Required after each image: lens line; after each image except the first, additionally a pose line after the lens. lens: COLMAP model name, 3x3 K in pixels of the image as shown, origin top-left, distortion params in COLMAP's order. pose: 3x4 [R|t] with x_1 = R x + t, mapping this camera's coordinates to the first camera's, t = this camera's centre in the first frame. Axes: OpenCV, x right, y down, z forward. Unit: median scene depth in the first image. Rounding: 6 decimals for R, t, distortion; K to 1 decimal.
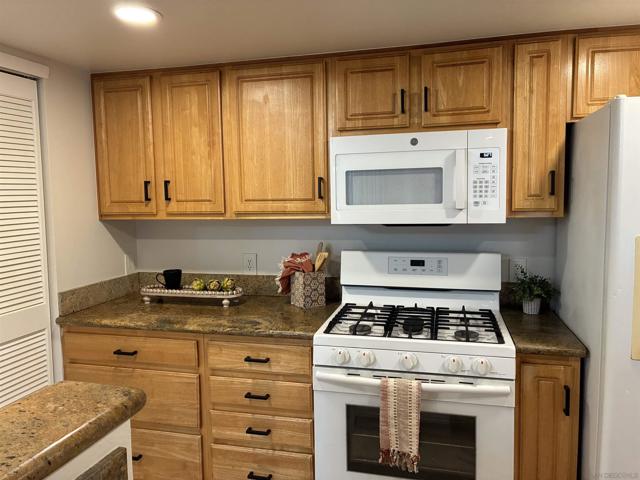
lens RADIAL K [[481.9, 0, 320.7], [0, 481.9, 233.6], [0, 0, 1]] dist [0.019966, -0.024033]
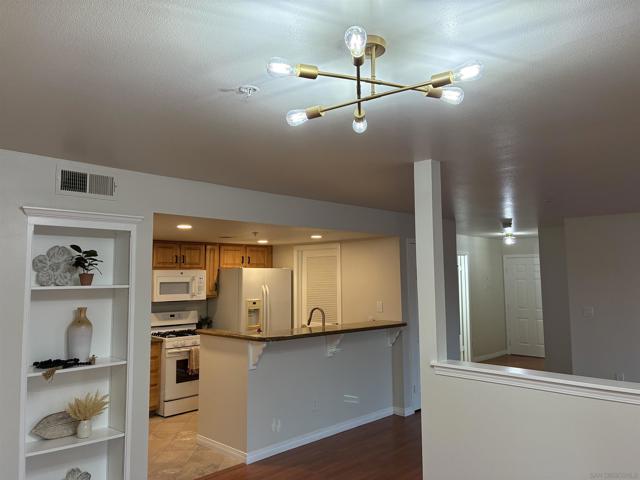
lens RADIAL K [[481.9, 0, 323.9], [0, 481.9, 237.5], [0, 0, 1]] dist [0.019966, -0.024033]
pose [[0.481465, 0.087807, 0.872056, -1.912619], [0.072553, 0.987561, -0.139494, 0.070694], [-0.873457, 0.130432, 0.469105, -1.153328]]
